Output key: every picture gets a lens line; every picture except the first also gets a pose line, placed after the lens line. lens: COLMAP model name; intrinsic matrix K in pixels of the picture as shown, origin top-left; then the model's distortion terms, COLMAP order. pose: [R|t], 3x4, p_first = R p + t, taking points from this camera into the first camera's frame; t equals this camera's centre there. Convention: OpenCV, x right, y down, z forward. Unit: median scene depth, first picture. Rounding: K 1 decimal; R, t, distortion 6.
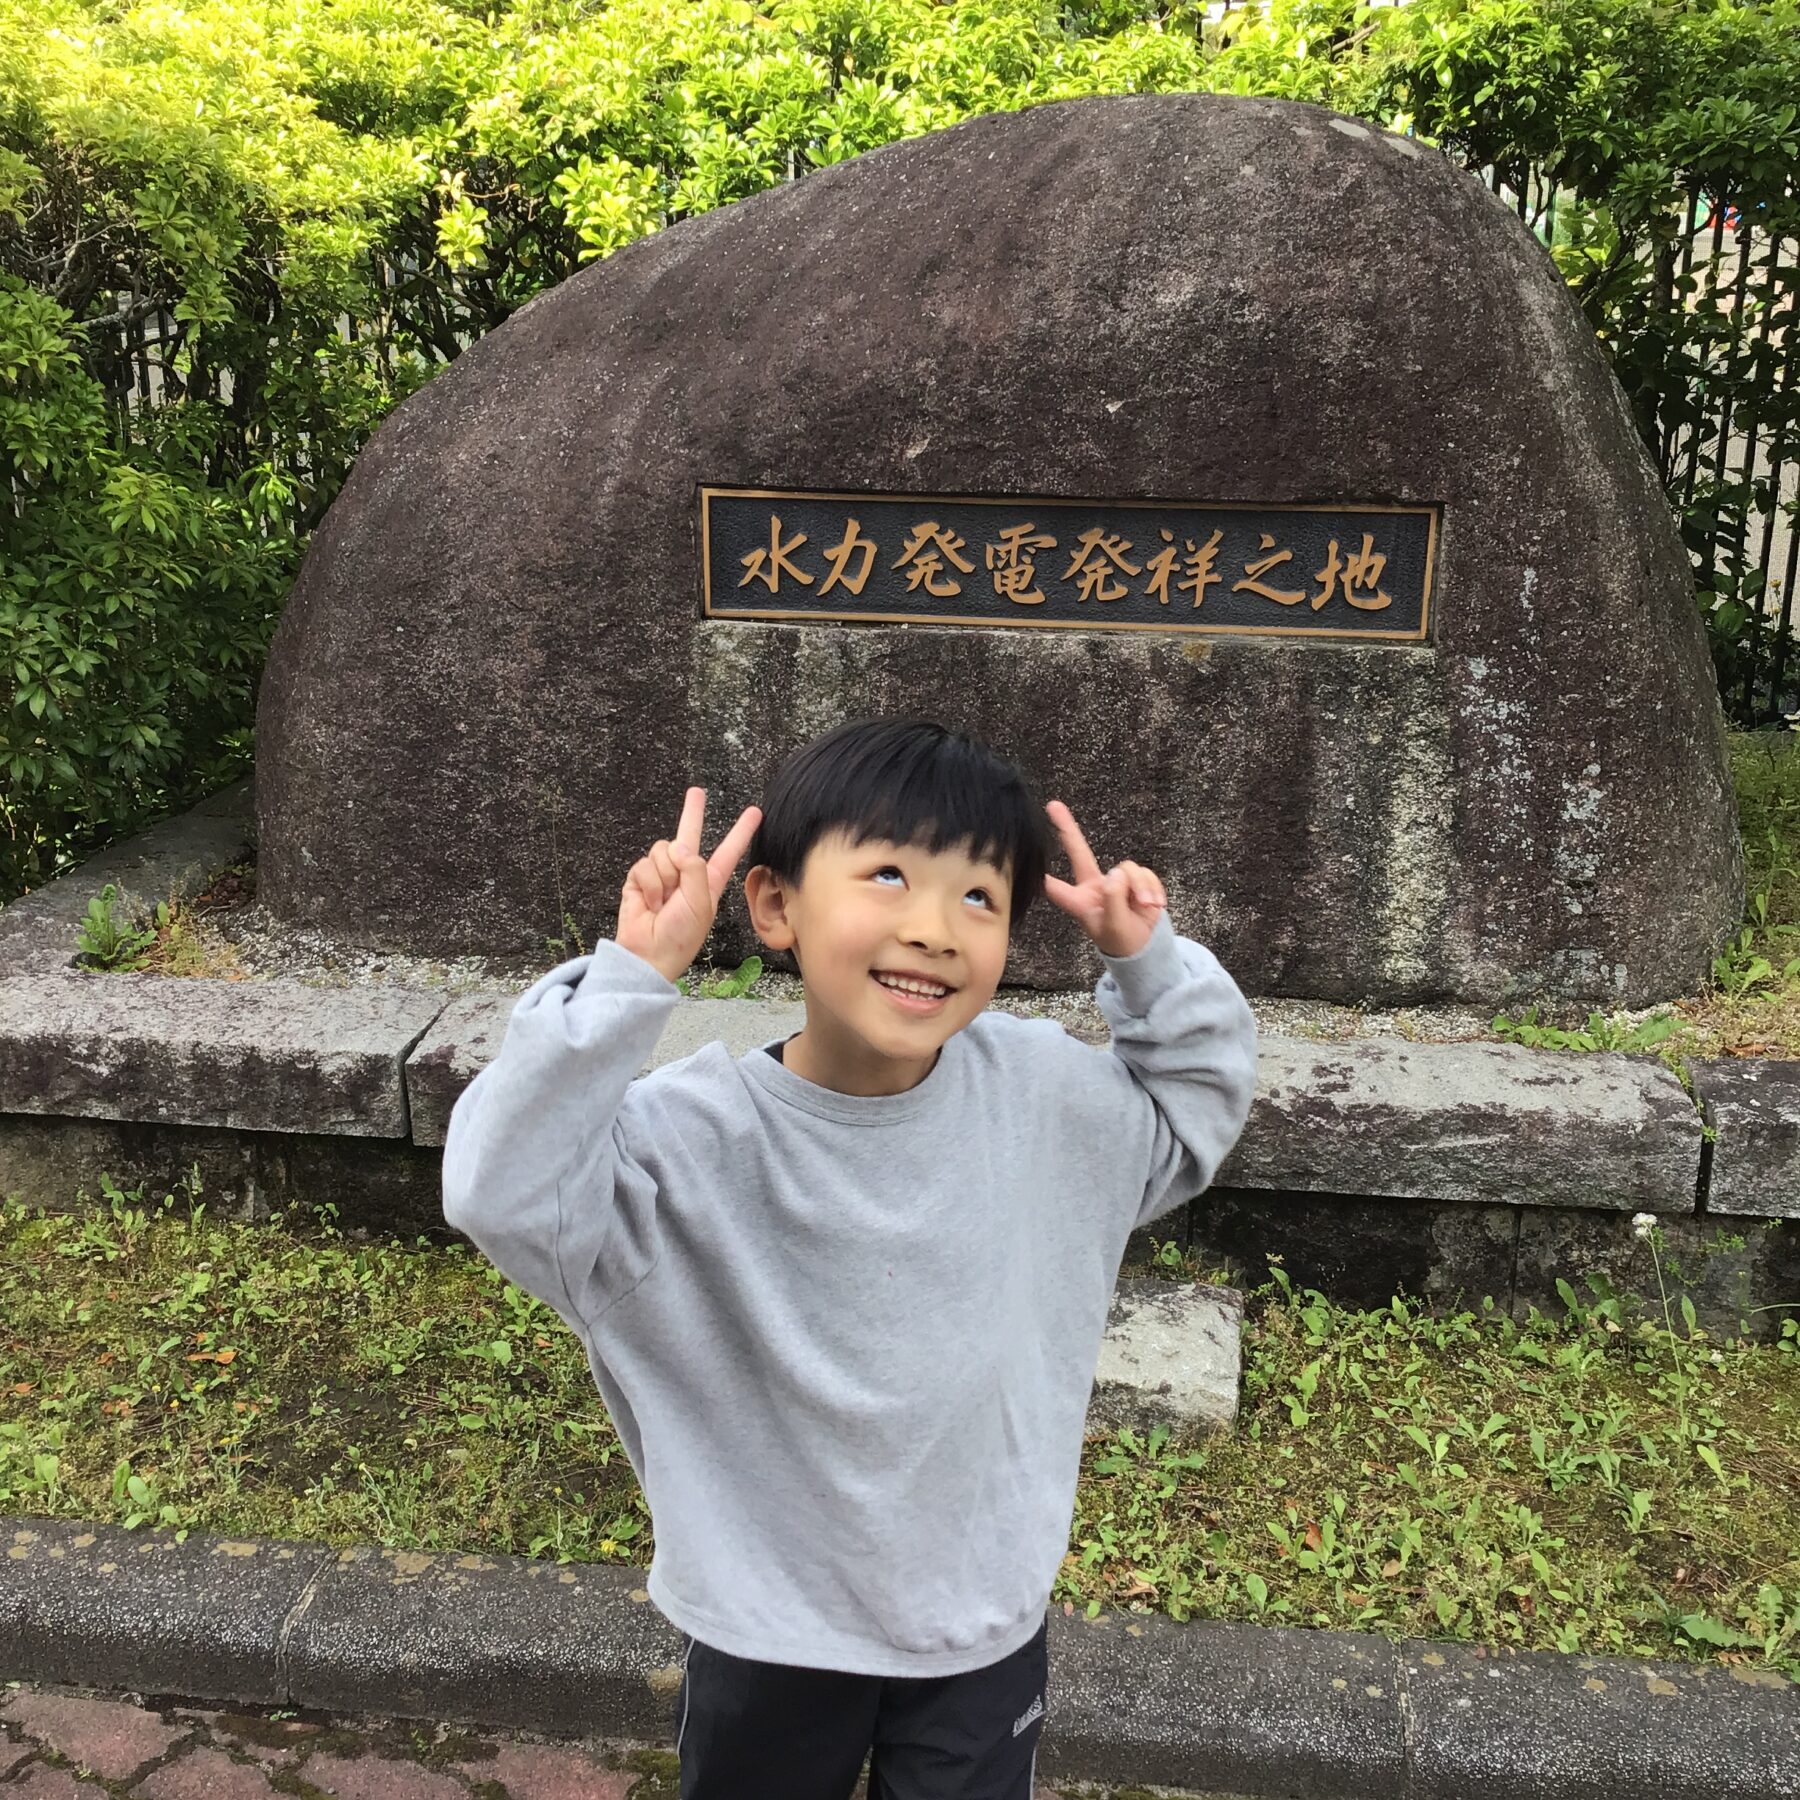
lens RADIAL K [[2192.9, 0, 959.8], [0, 2192.9, 901.2], [0, 0, 1]] dist [0.173843, -0.309848]
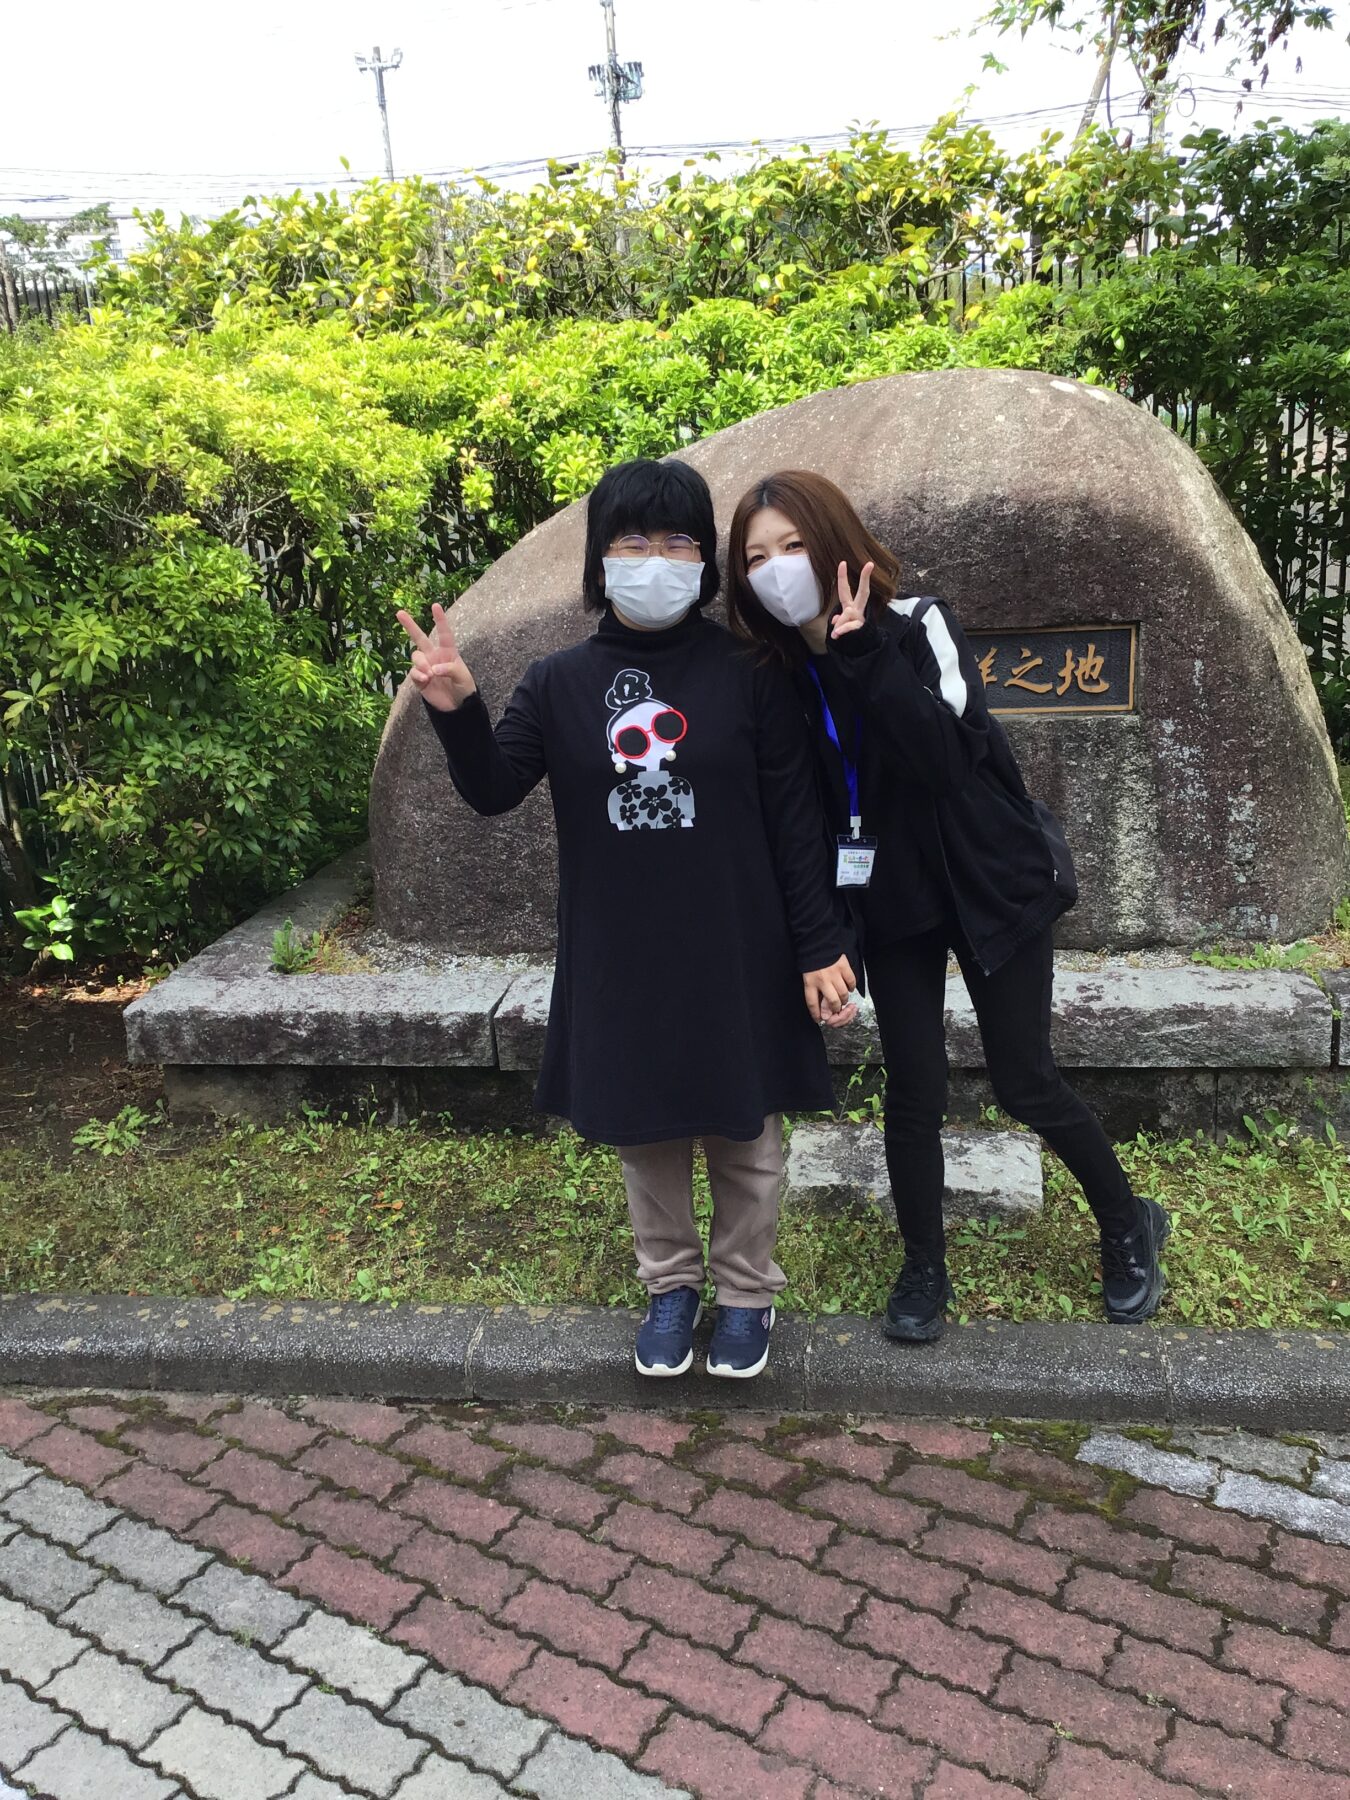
lens RADIAL K [[1595.5, 0, 725.0], [0, 1595.5, 904.1], [0, 0, 1]] dist [0.136583, -0.198868]
pose [[0.997785, -0.055322, -0.036930, -0.038262], [0.054593, 0.998299, -0.020457, 0.023833], [0.037999, 0.018395, 0.999108, -0.127609]]
